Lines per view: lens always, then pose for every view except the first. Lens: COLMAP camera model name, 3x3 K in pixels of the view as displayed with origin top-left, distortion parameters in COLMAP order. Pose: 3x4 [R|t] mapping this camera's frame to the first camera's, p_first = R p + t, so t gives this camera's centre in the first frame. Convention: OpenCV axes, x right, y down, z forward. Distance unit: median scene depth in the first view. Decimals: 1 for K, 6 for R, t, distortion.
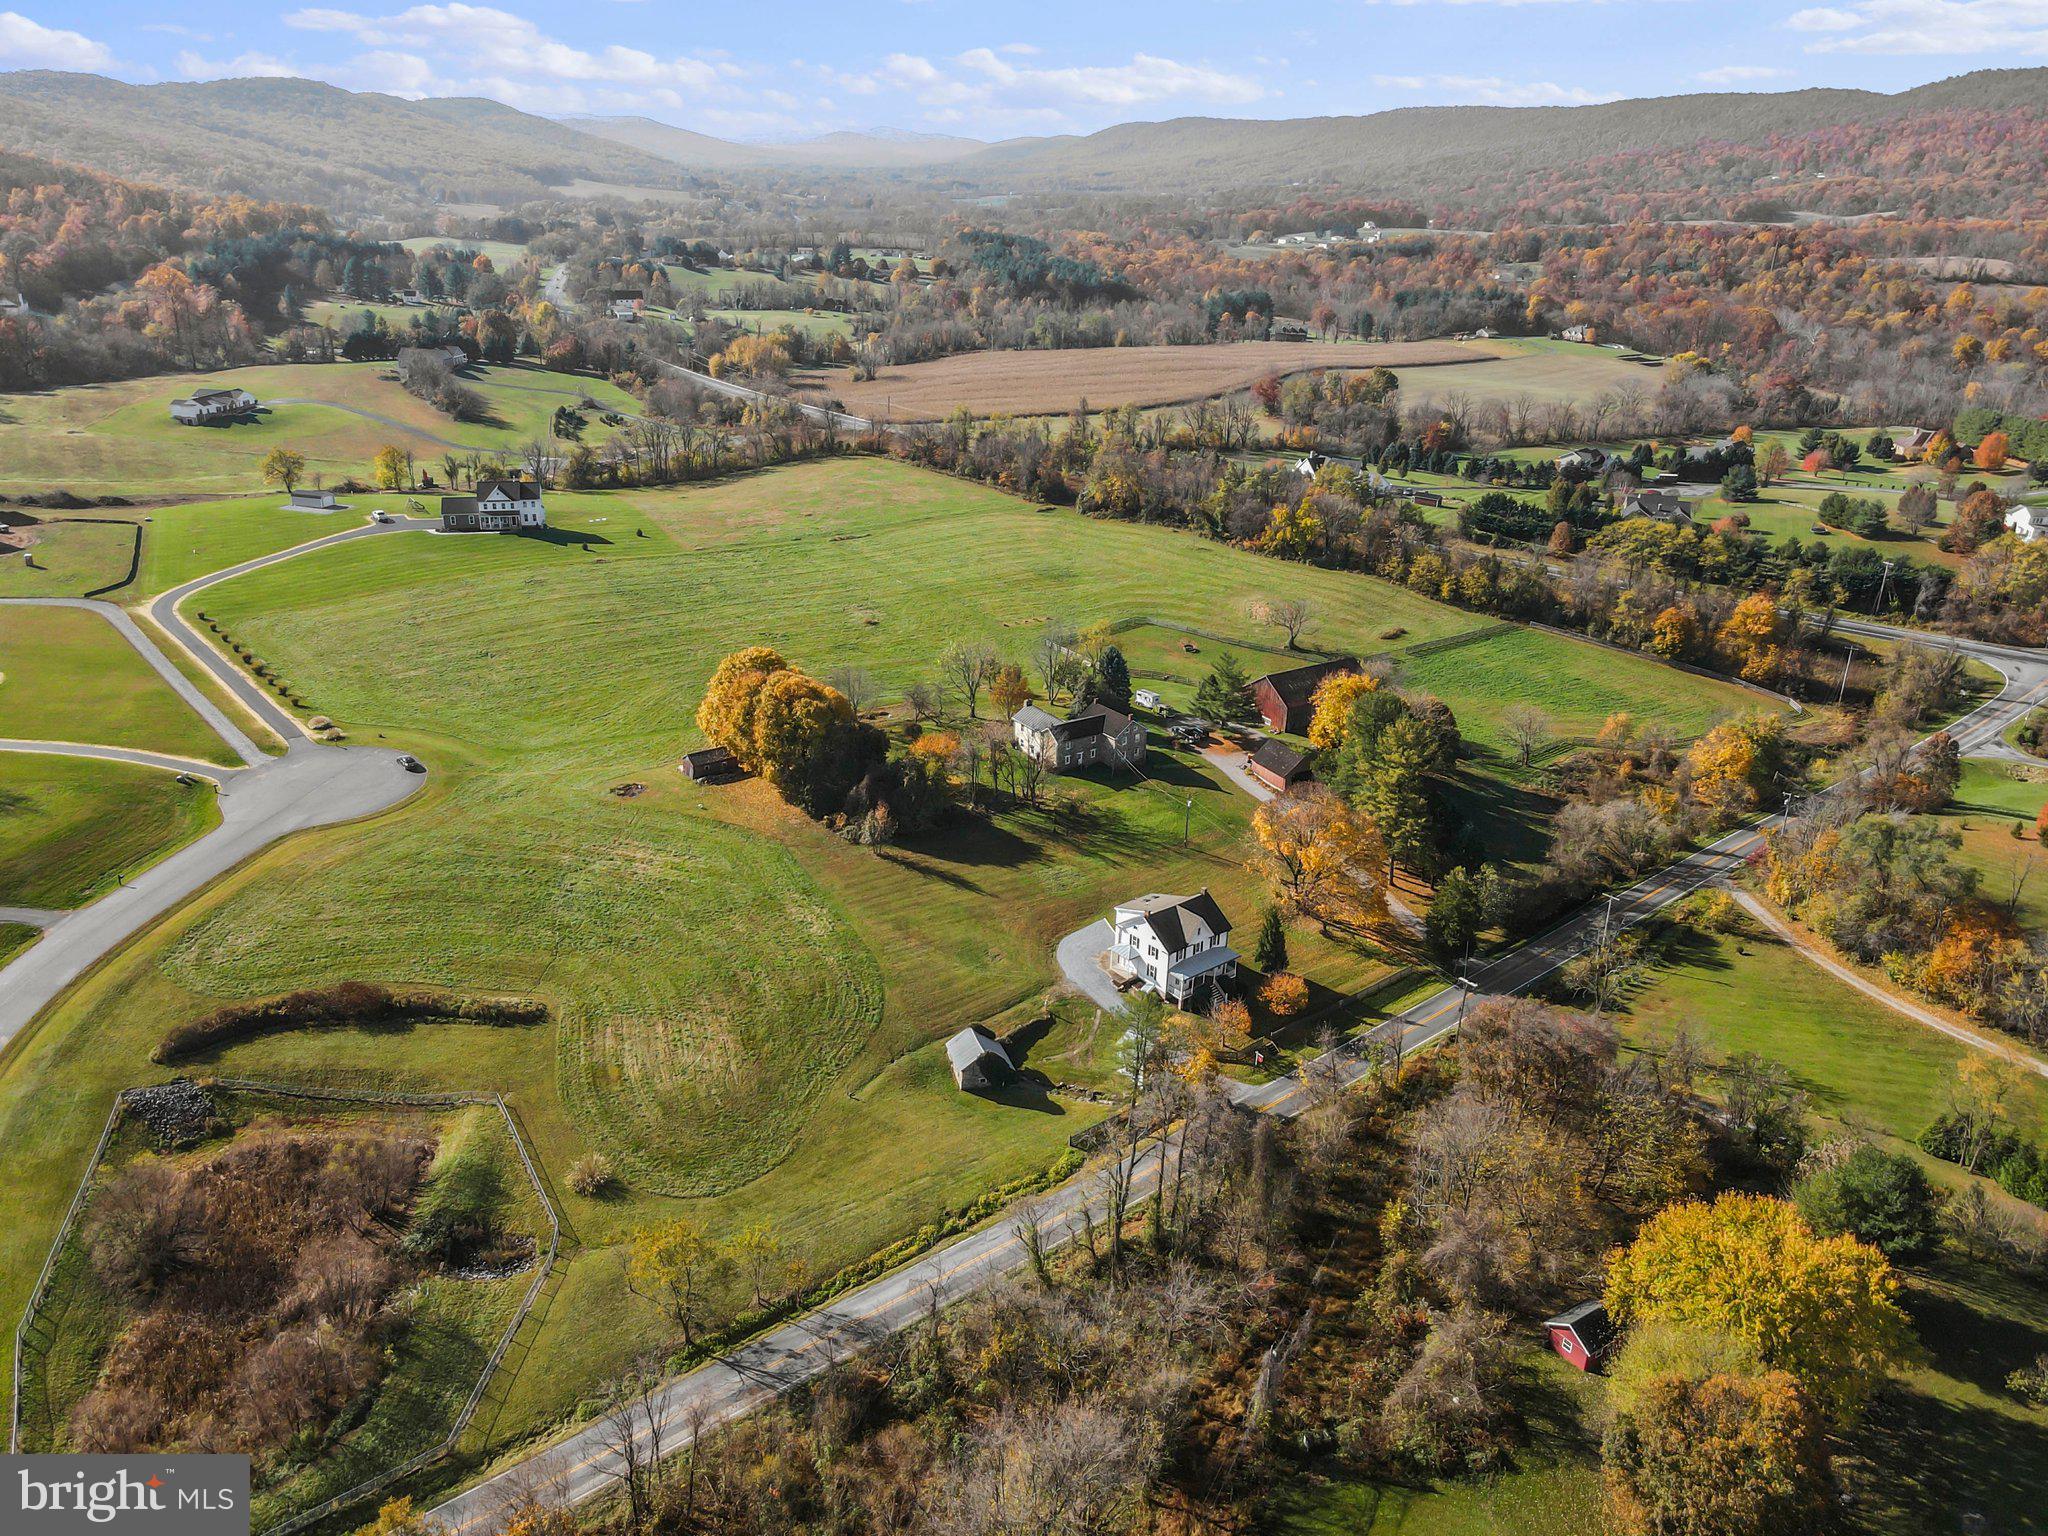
lens RADIAL K [[1500.7, 0, 1025.8], [0, 1500.7, 763.5], [0, 0, 1]] dist [-0.000960, 0.043422]
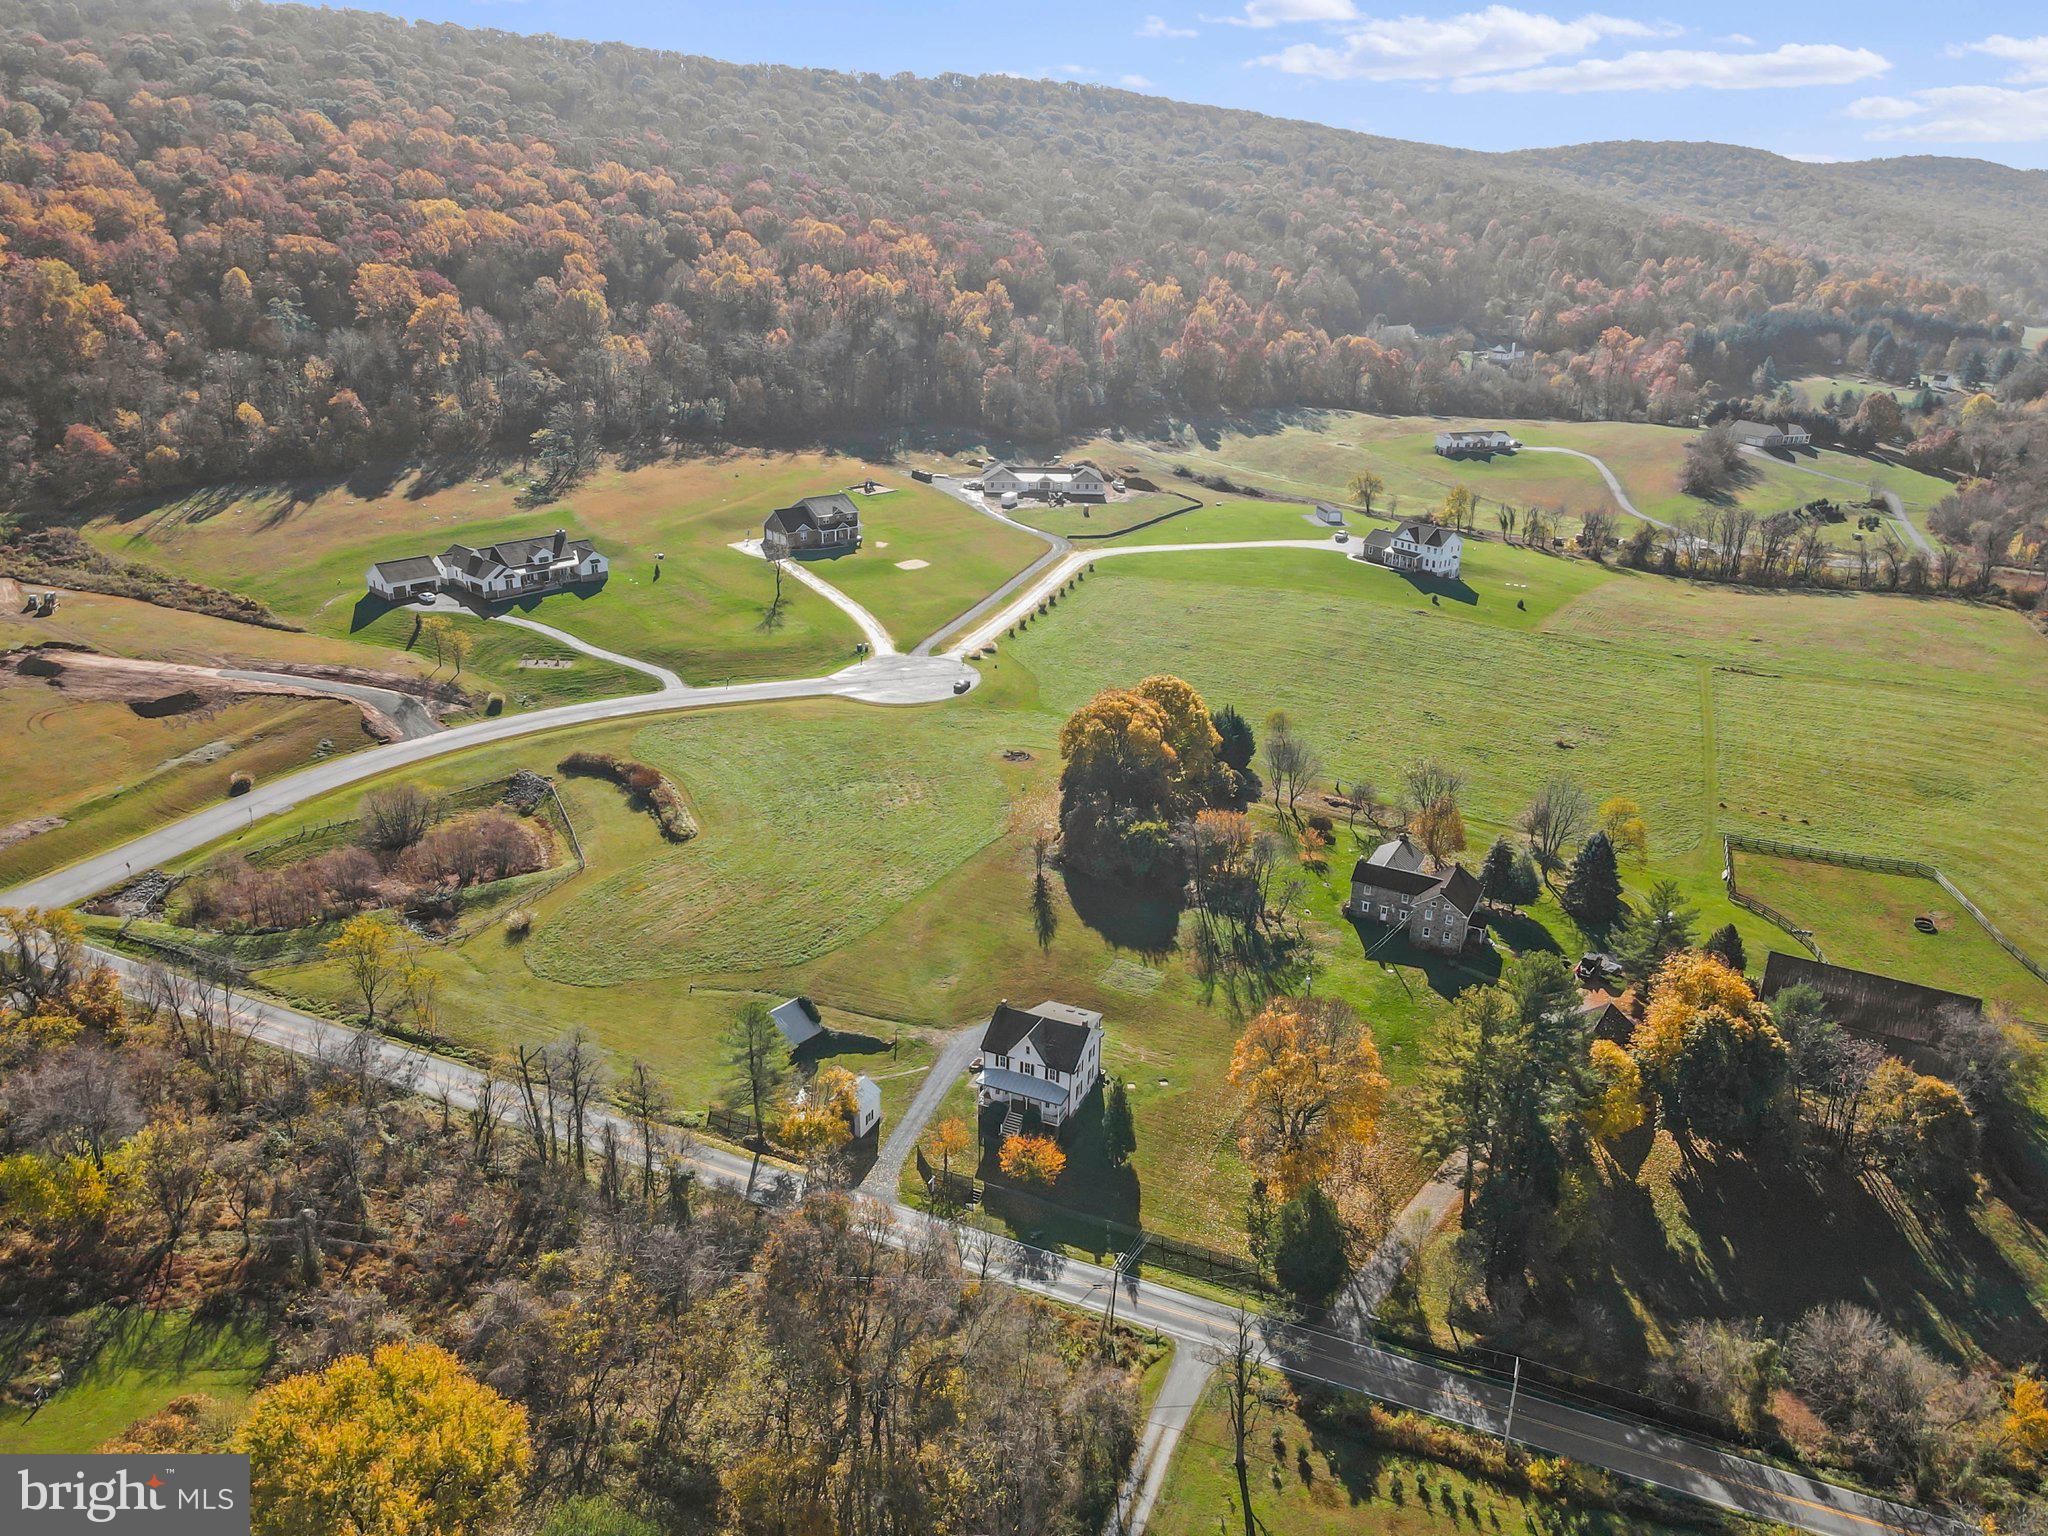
lens RADIAL K [[1500.7, 0, 1025.8], [0, 1500.7, 763.5], [0, 0, 1]] dist [-0.000960, 0.043422]
pose [[0.458148, 0.310458, -0.832896, 0.555359], [-0.351494, 0.923925, 0.151043, -0.122993], [0.816427, 0.223558, 0.532419, 0.342416]]
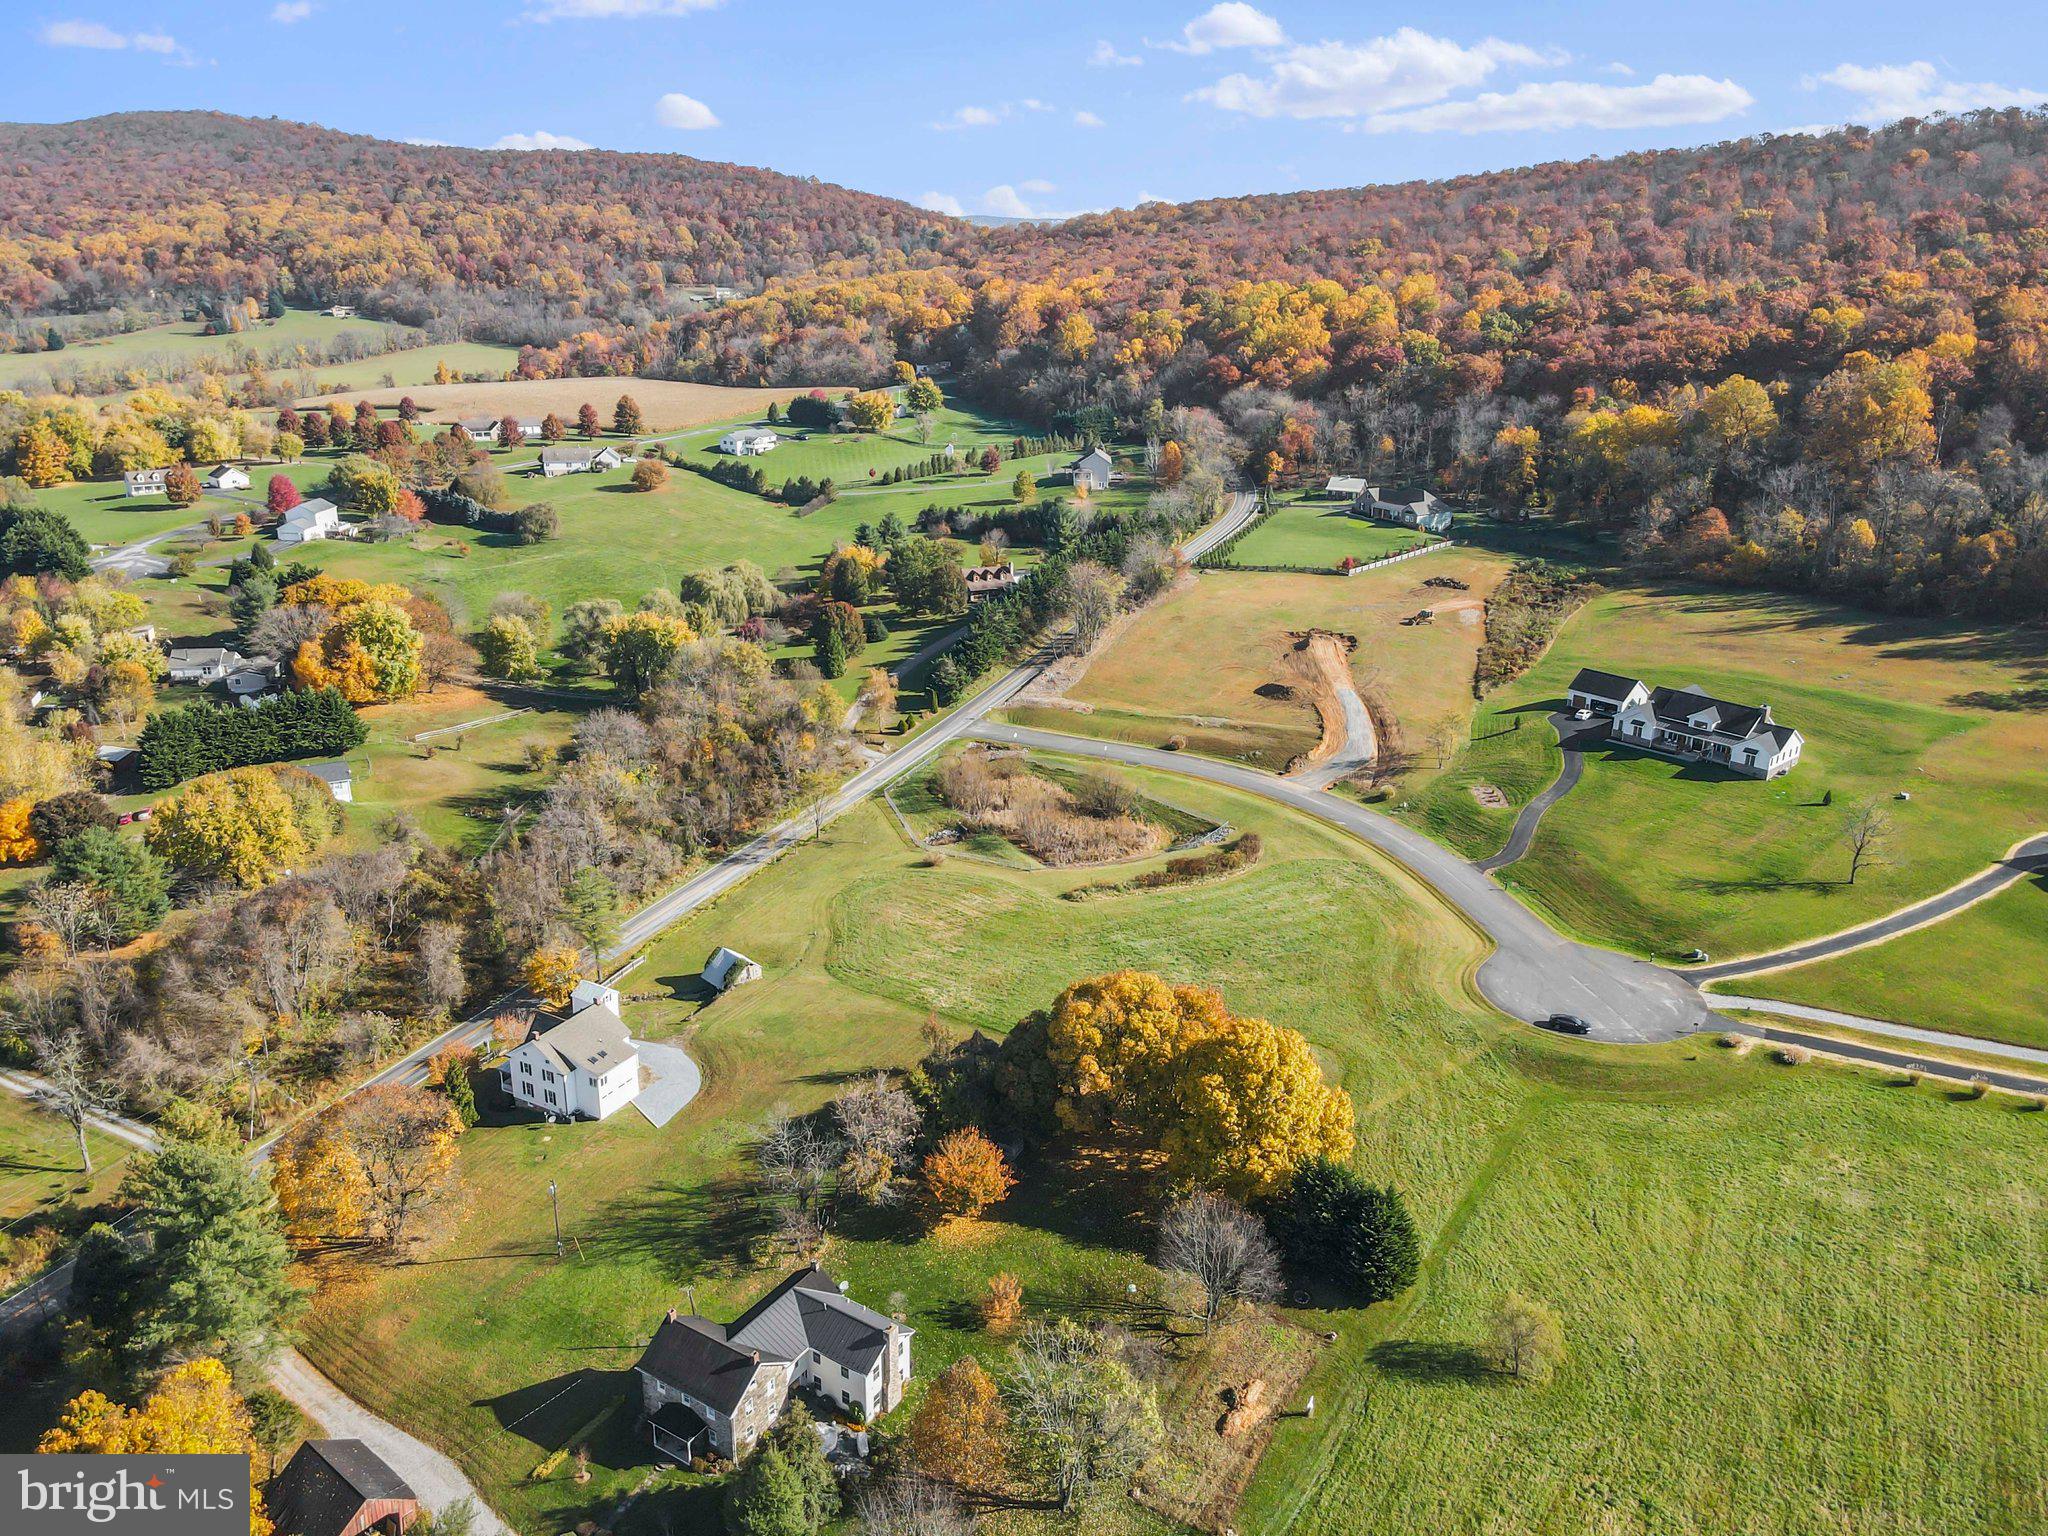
lens RADIAL K [[1500.7, 0, 1025.8], [0, 1500.7, 763.5], [0, 0, 1]] dist [-0.000960, 0.043422]
pose [[-0.921968, 0.090590, -0.376520, 0.122083], [-0.183796, 0.753423, 0.631326, -0.472742], [0.340871, 0.651266, -0.677982, 1.148364]]
